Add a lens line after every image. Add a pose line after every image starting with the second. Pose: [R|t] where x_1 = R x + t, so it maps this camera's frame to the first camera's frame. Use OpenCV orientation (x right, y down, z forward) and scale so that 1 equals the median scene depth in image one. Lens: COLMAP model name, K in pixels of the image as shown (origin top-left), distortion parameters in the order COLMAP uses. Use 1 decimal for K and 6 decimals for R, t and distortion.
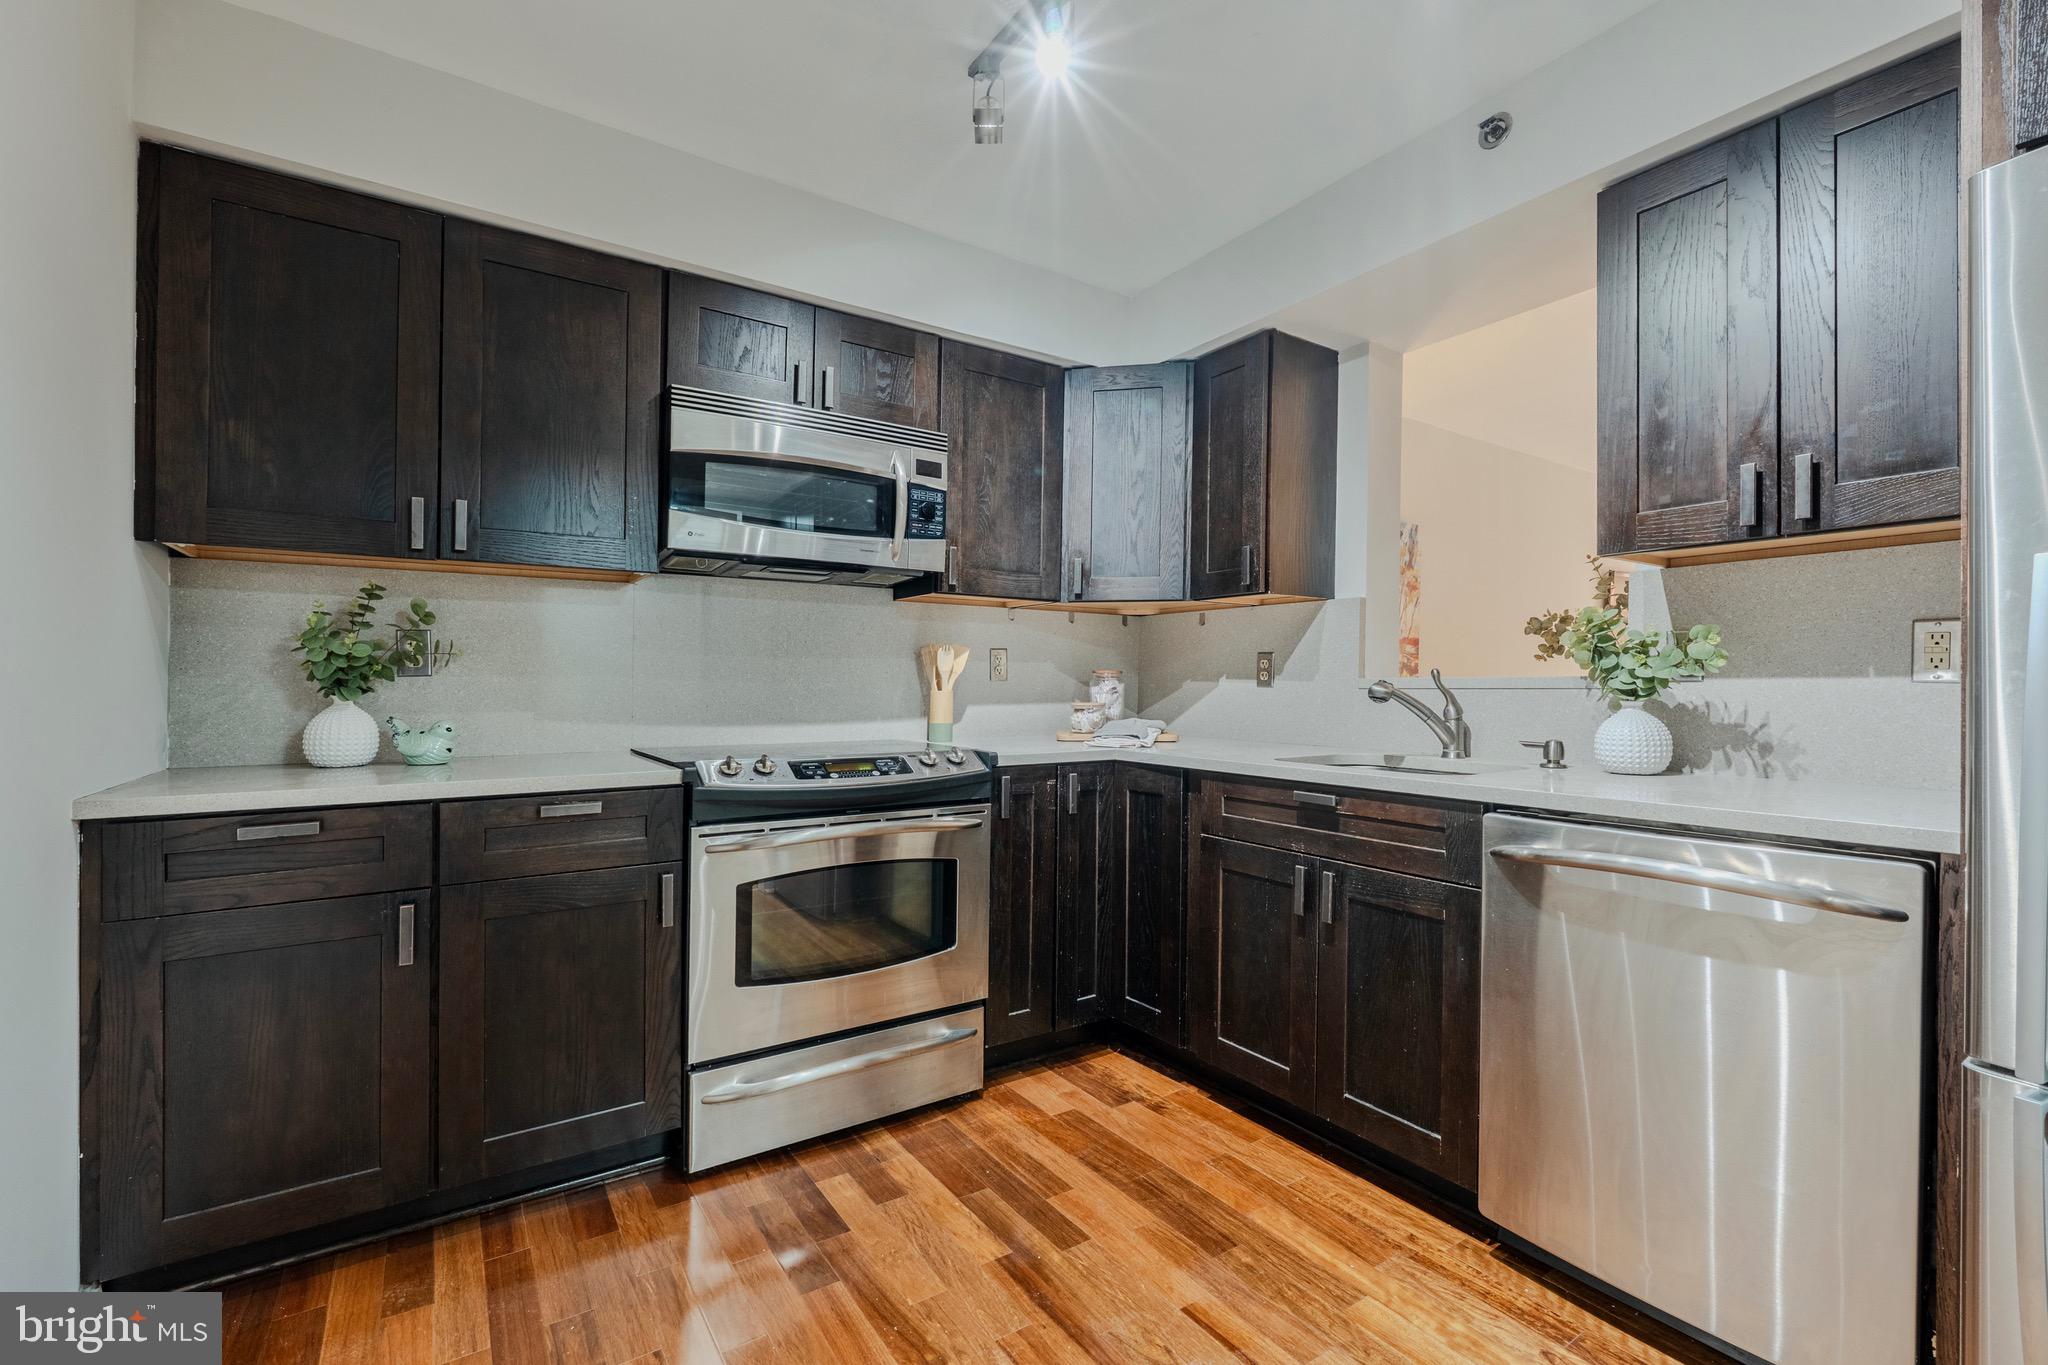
lens RADIAL K [[891.6, 0, 1034.5], [0, 891.6, 680.8], [0, 0, 1]] dist [-0.003785, 0.000989]
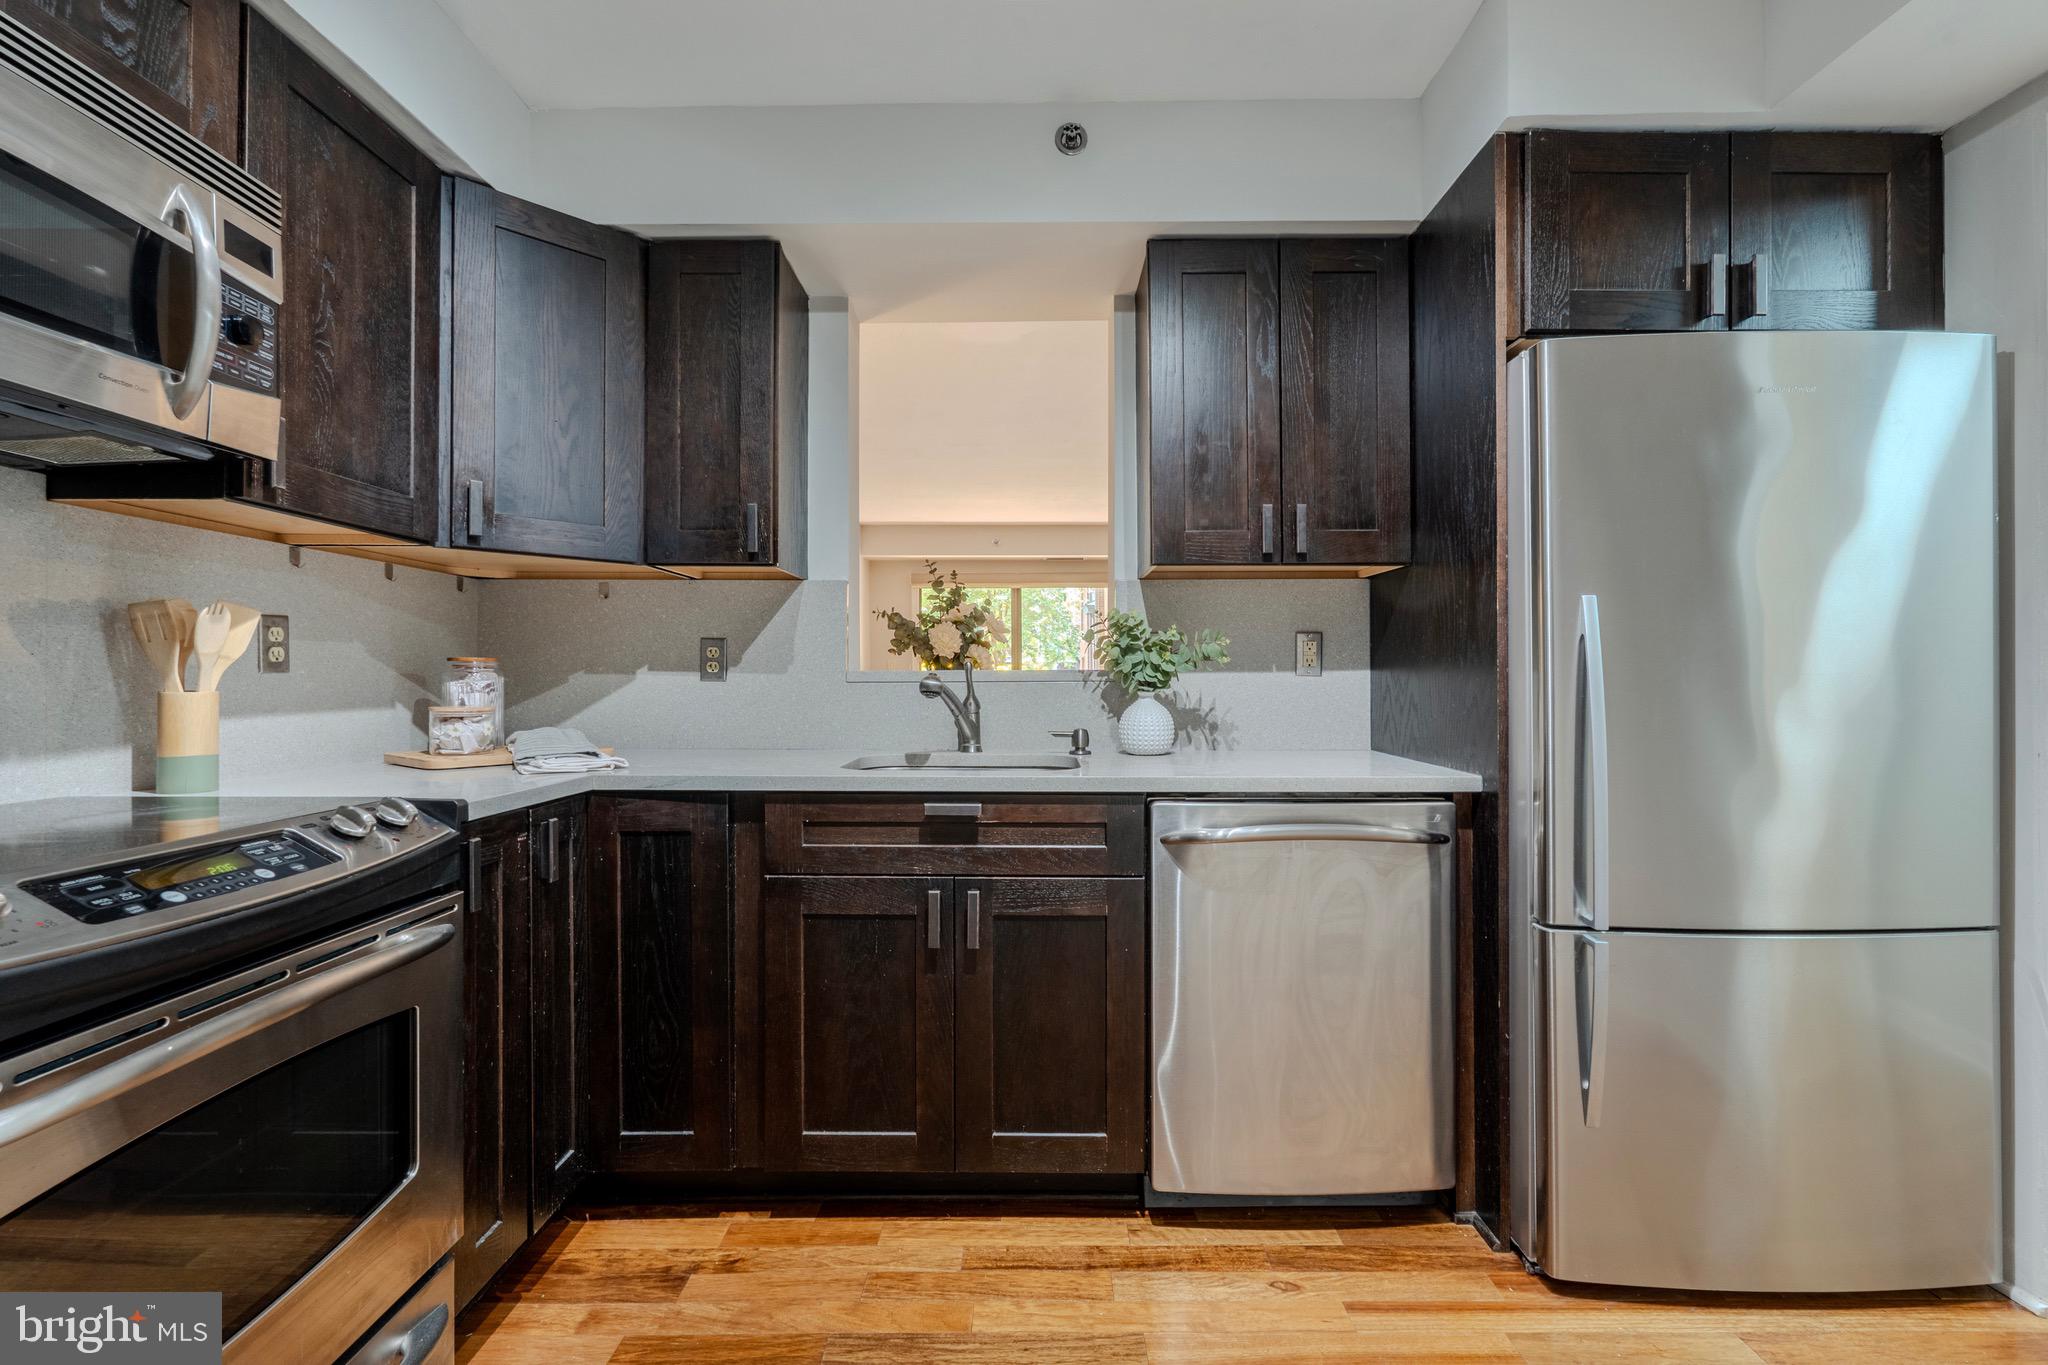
lens RADIAL K [[891.6, 0, 1027.3], [0, 891.6, 680.1], [0, 0, 1]] dist [-0.003785, 0.000989]
pose [[0.566215, -0.004620, 0.824245, -0.303652], [-0.002653, 0.999969, 0.007428, -0.000620], [-0.824253, -0.006392, 0.566185, 0.379701]]
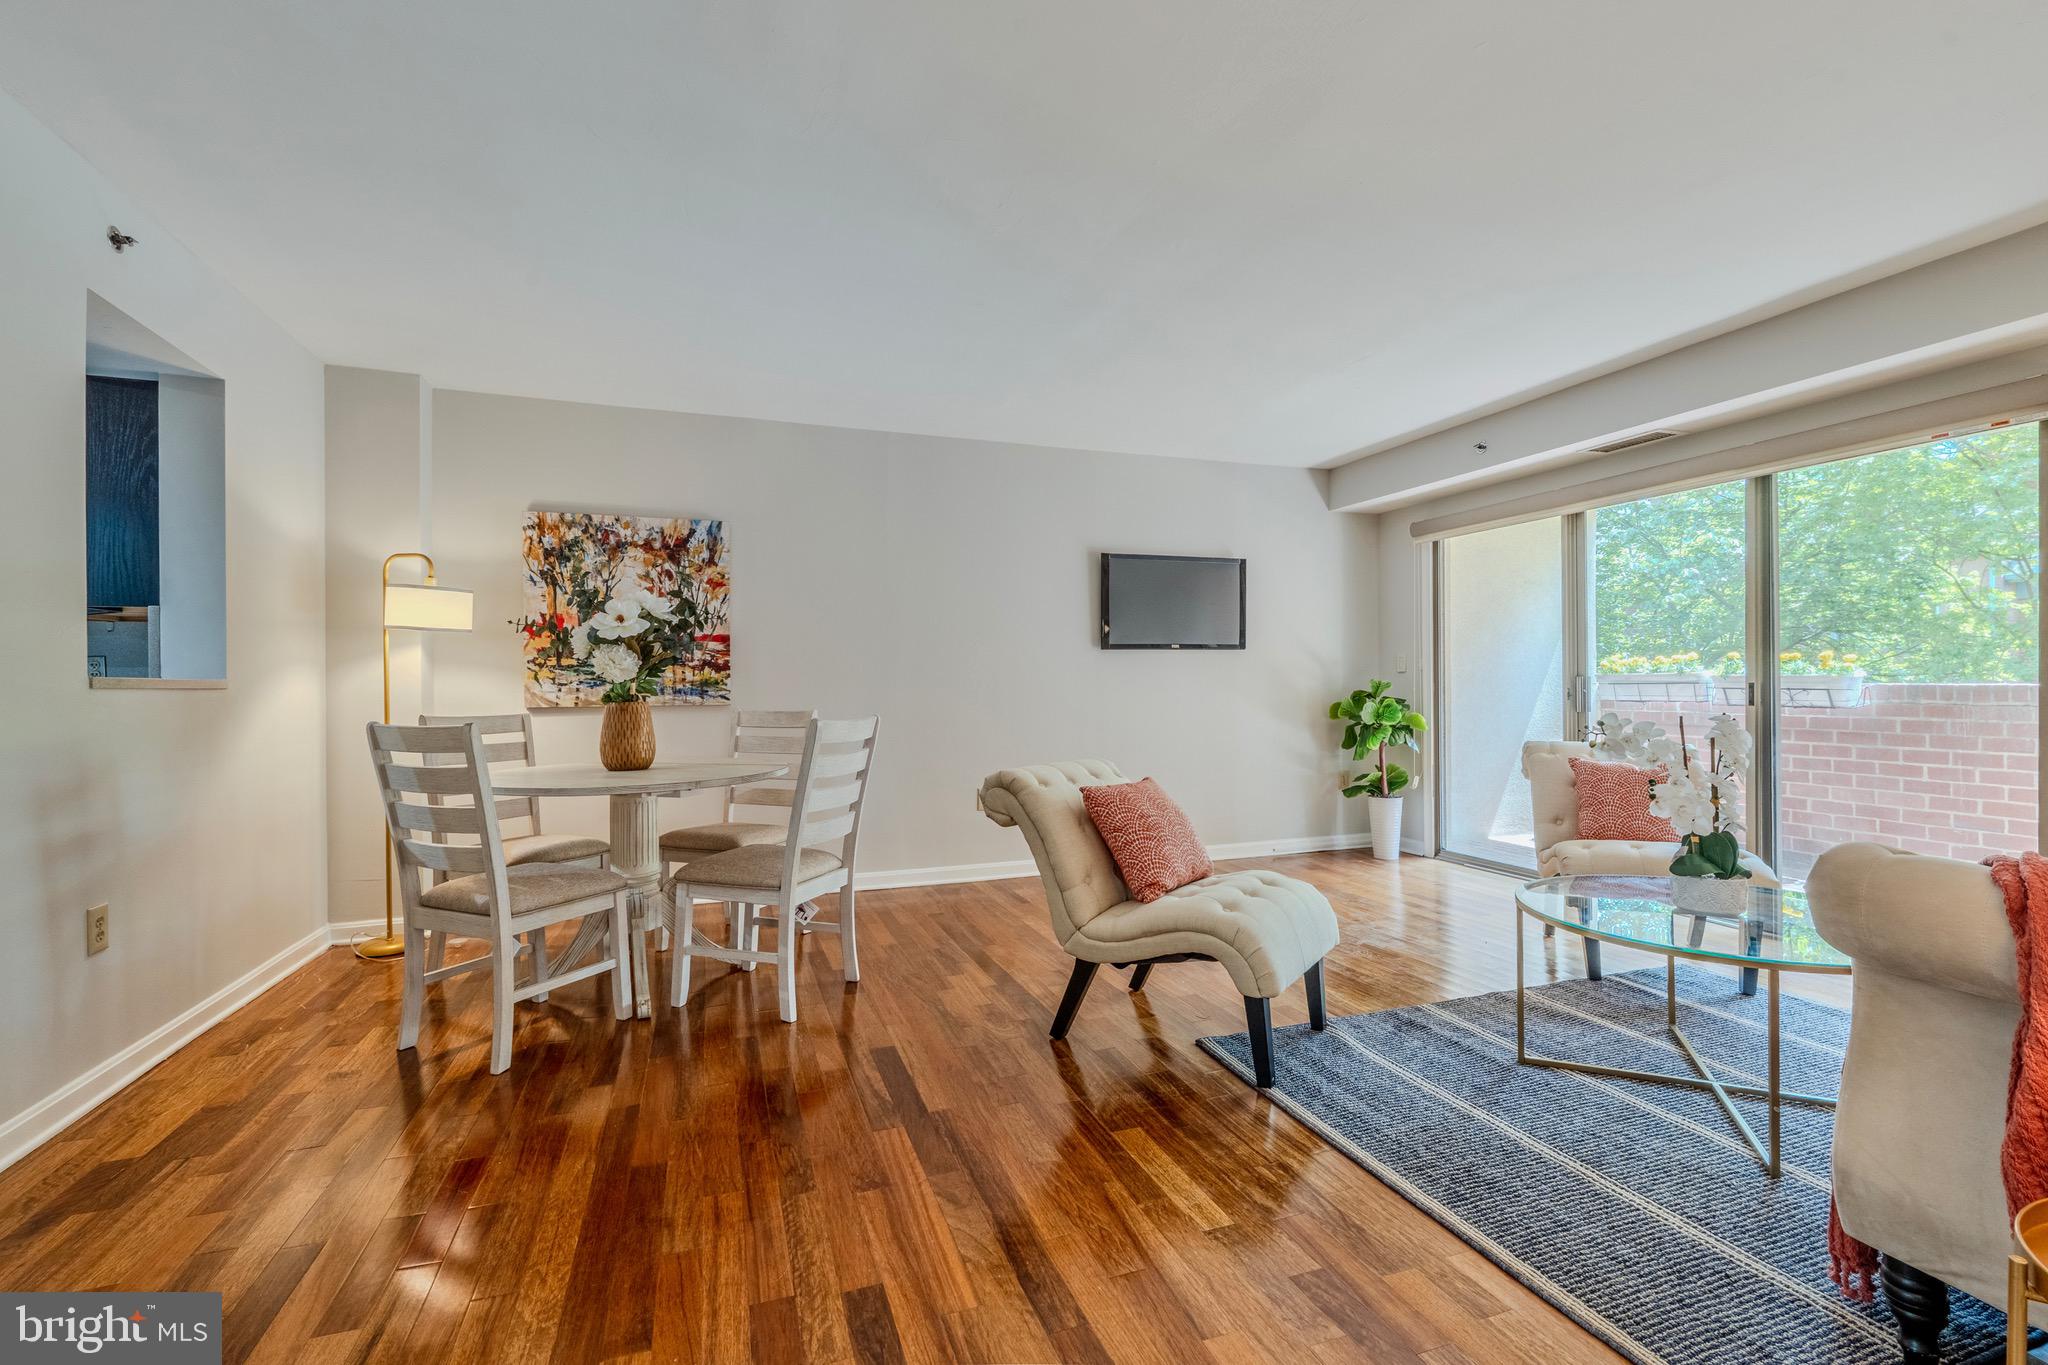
lens RADIAL K [[891.6, 0, 1031.9], [0, 891.6, 676.9], [0, 0, 1]] dist [-0.003785, 0.000989]
pose [[0.969960, -0.009325, -0.243086, 2.029218], [0.008803, 0.999956, -0.003235, 0.010238], [0.243106, 0.000998, 0.969999, 0.241575]]
